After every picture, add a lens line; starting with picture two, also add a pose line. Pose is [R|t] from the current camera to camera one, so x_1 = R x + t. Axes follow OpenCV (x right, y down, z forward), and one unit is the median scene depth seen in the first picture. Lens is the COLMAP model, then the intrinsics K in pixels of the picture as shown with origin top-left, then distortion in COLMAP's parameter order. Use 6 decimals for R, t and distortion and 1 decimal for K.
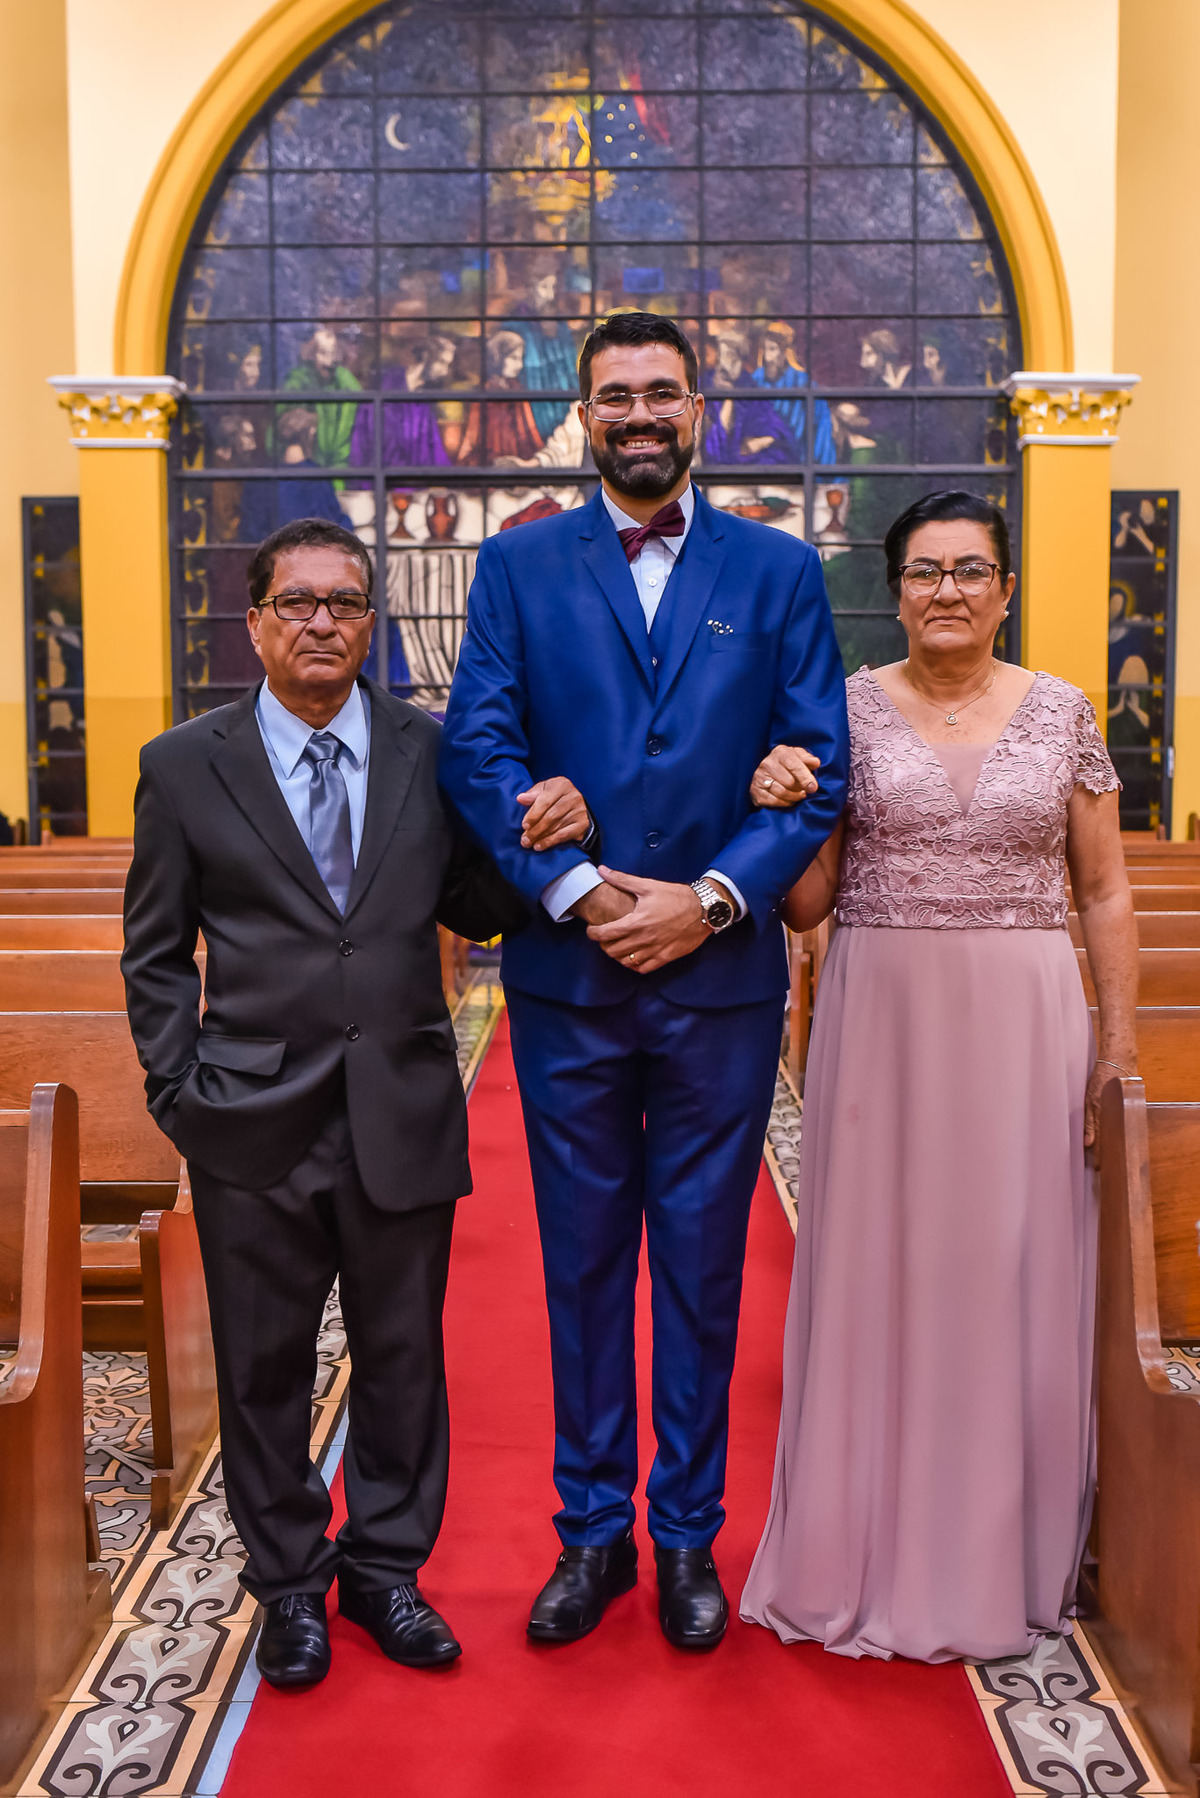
lens RADIAL K [[1822.2, 0, 600.0], [0, 1822.2, 899.0], [0, 0, 1]] dist [-0.009902, 0.013030]
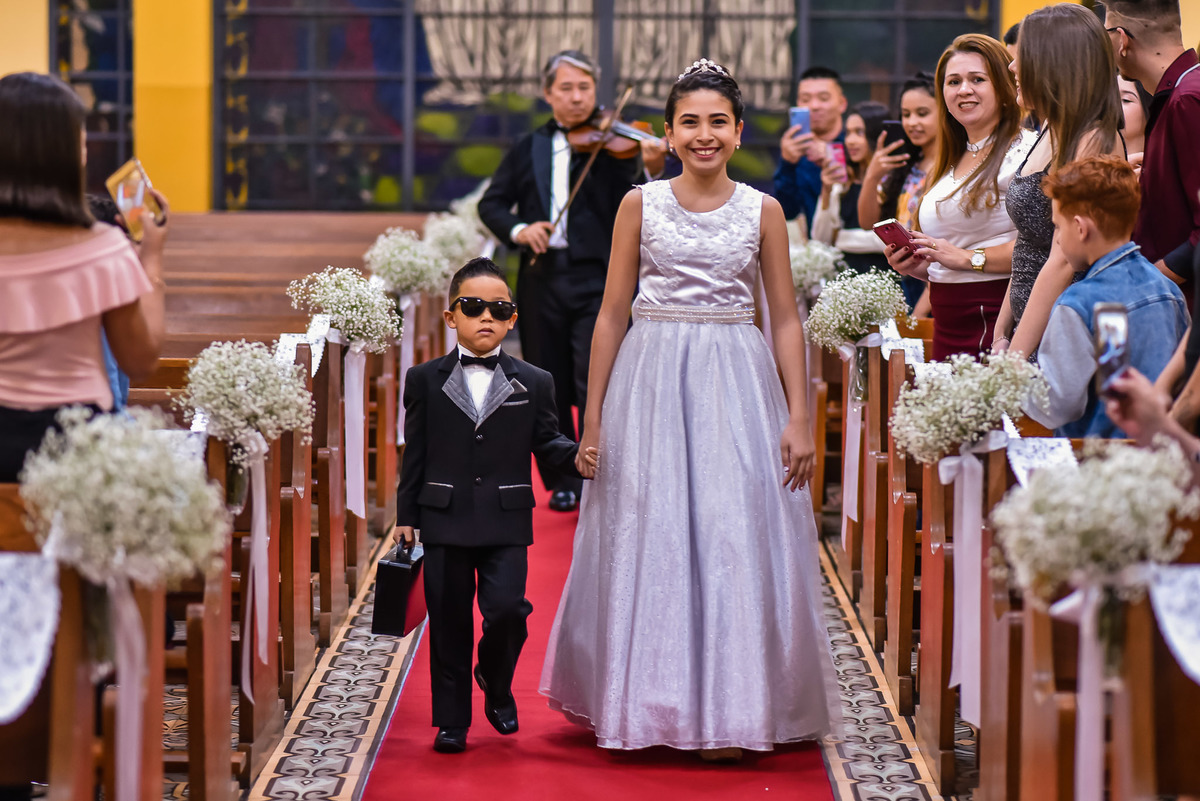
lens RADIAL K [[3049.5, 0, 600.0], [0, 3049.5, 400.5], [0, 0, 1]] dist [0.044326, 0.479836]
pose [[0.999870, 0.012308, -0.010383, 0.015200], [-0.012244, 0.999905, 0.006257, 0.061818], [0.010459, -0.006129, 0.999927, -0.813411]]
